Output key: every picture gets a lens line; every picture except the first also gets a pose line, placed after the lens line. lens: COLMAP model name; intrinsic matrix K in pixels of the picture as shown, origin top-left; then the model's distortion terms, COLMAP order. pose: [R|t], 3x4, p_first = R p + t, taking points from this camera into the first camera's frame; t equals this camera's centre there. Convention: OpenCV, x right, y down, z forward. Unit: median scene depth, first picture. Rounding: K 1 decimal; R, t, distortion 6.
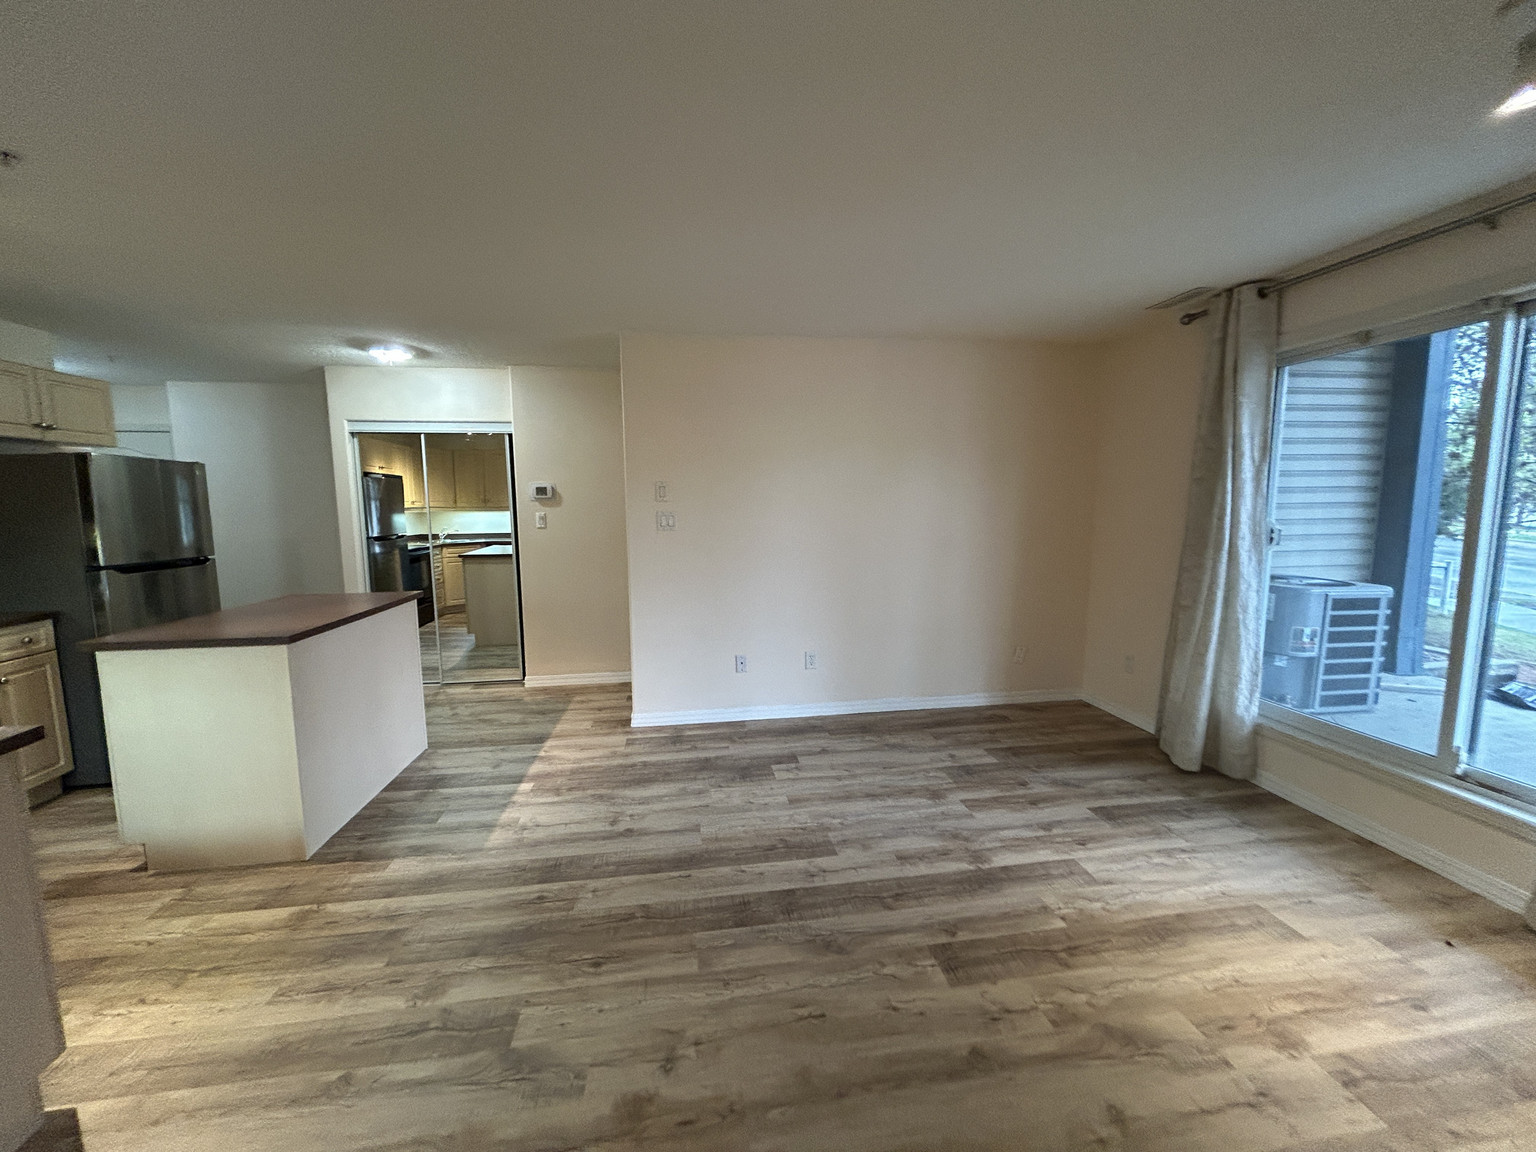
lens RADIAL K [[617.4, 0, 769.5], [0, 617.4, 569.7], [0, 0, 1]] dist [-0.002747, 0.001029]
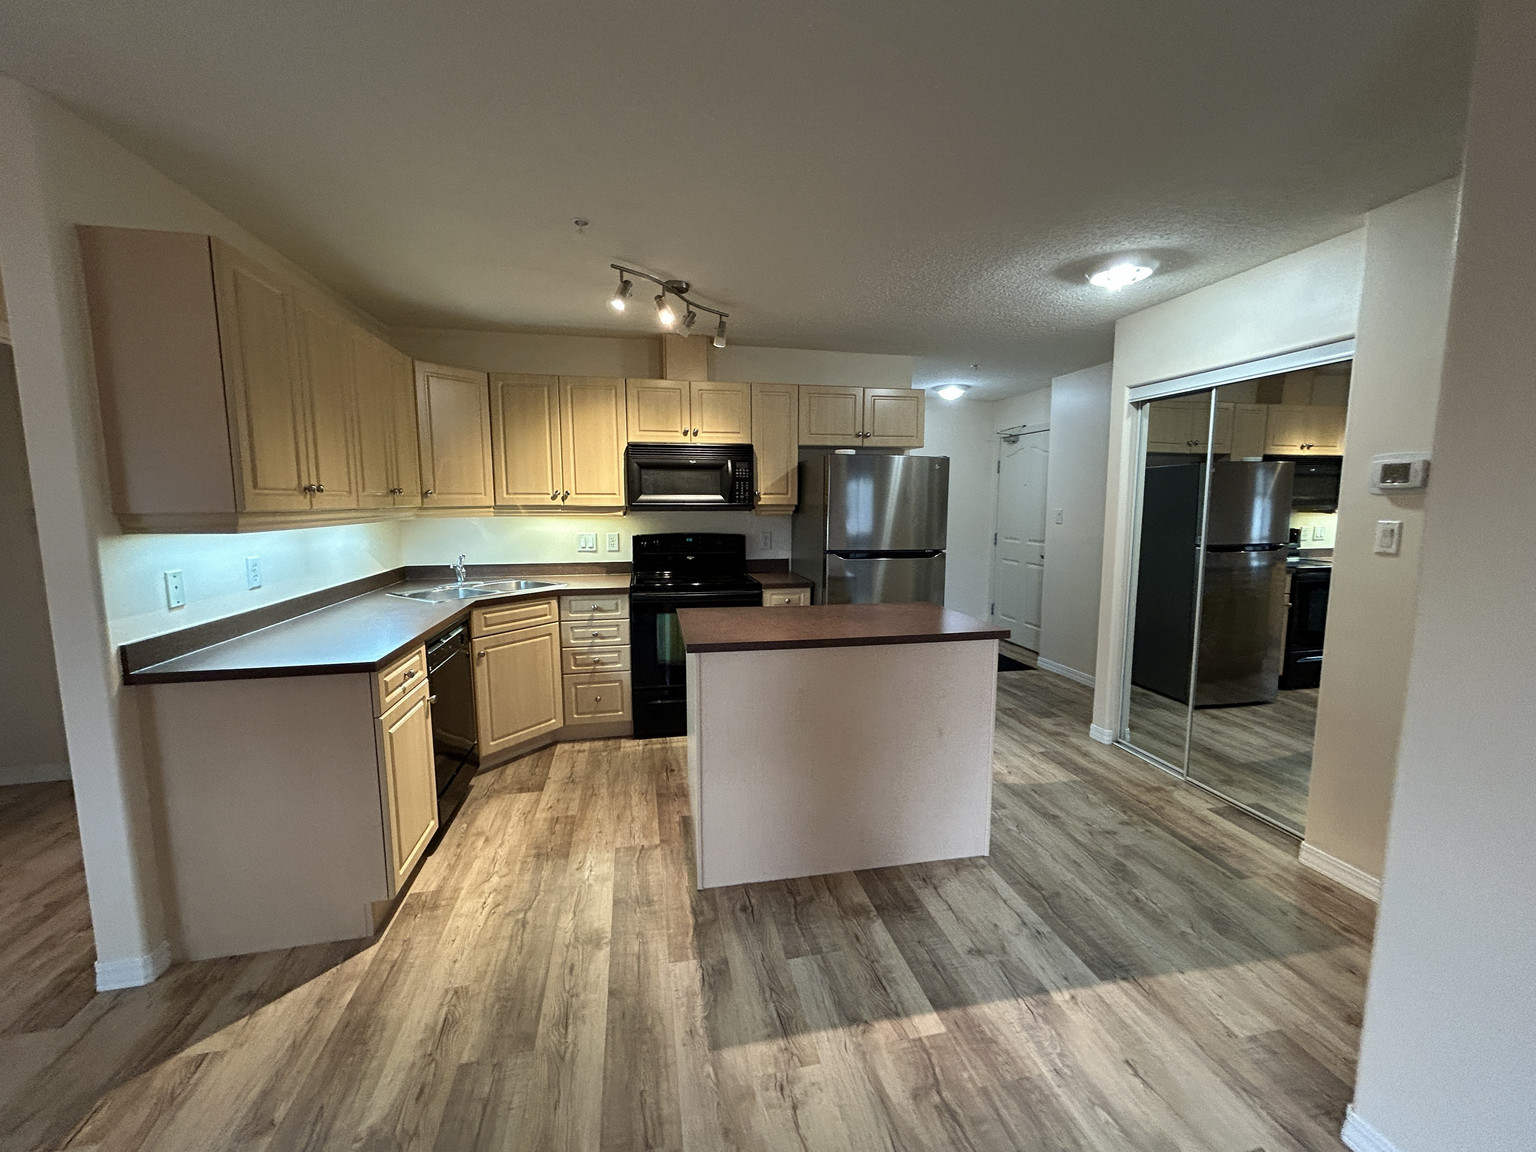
lens RADIAL K [[617.4, 0, 770.9], [0, 617.4, 572.4], [0, 0, 1]] dist [-0.002747, 0.001029]
pose [[0.067511, 0.123799, -0.990008, 0.084468], [-0.112206, 0.986919, 0.115761, -0.089919], [0.991389, 0.103270, 0.080519, 0.819250]]
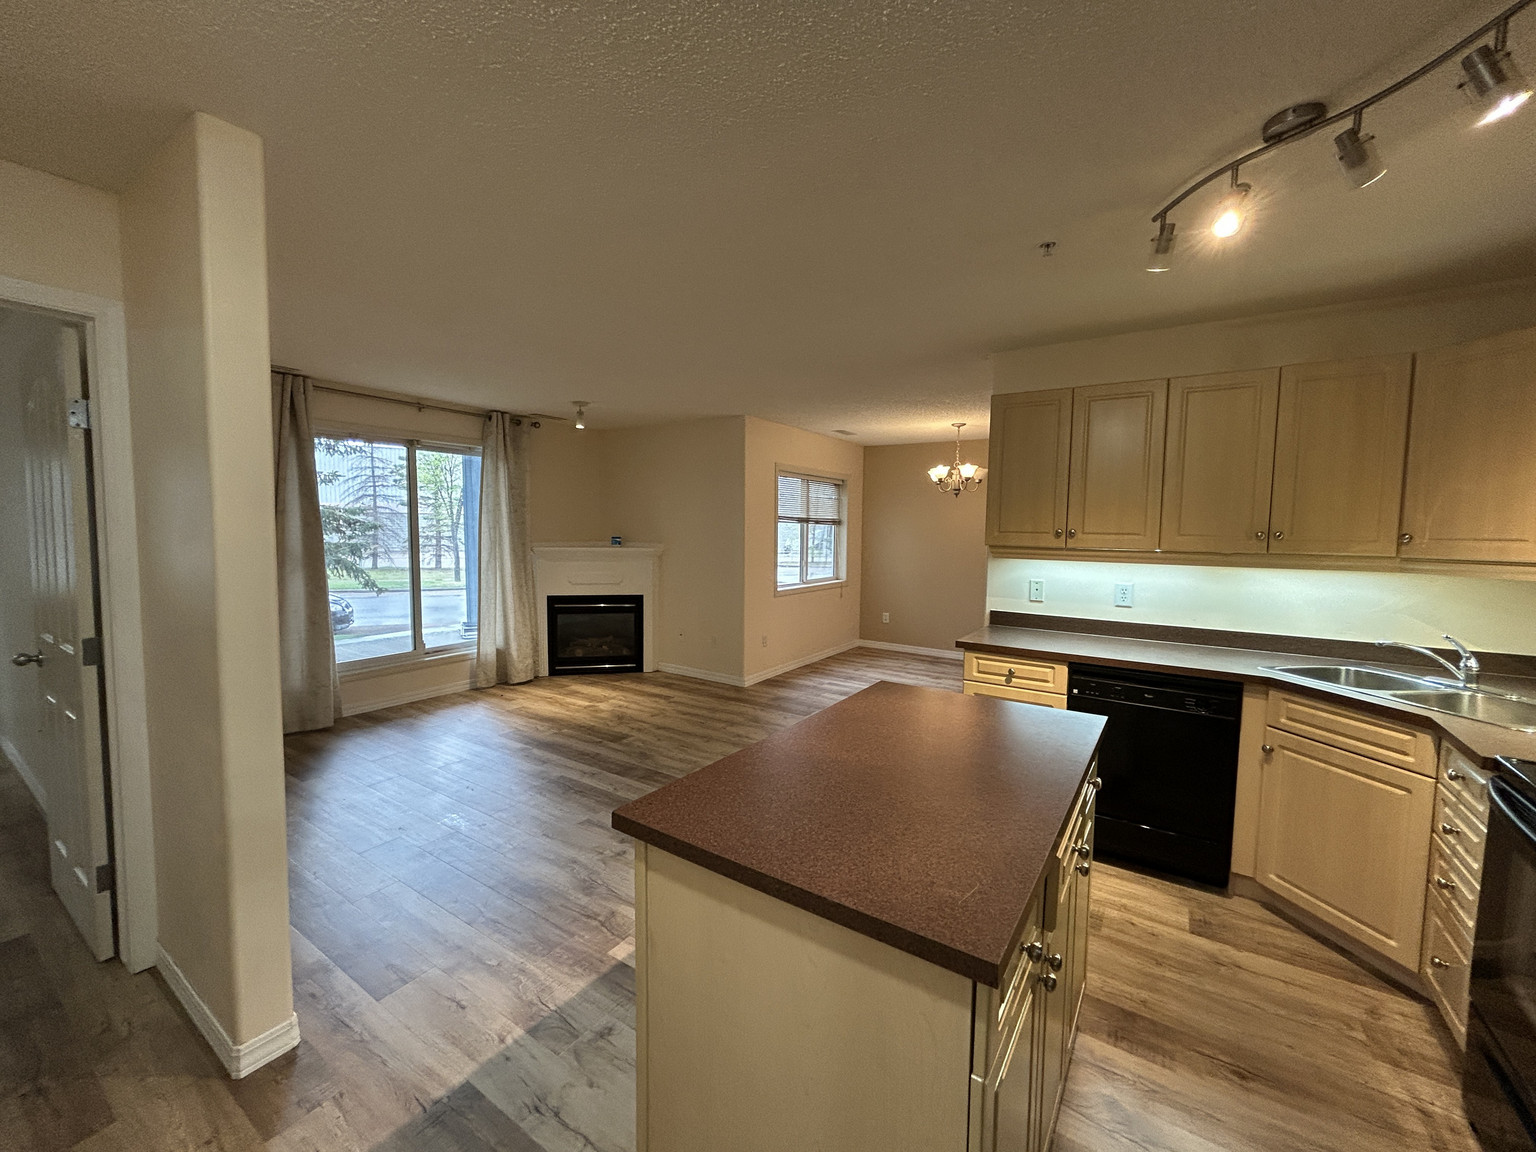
lens RADIAL K [[617.4, 0, 770.9], [0, 617.4, 572.4], [0, 0, 1]] dist [-0.002747, 0.001029]
pose [[-0.745609, -0.052194, 0.664337, -0.996106], [0.065469, 0.986368, 0.150973, -0.160236], [-0.663160, 0.156060, -0.732027, 1.391981]]
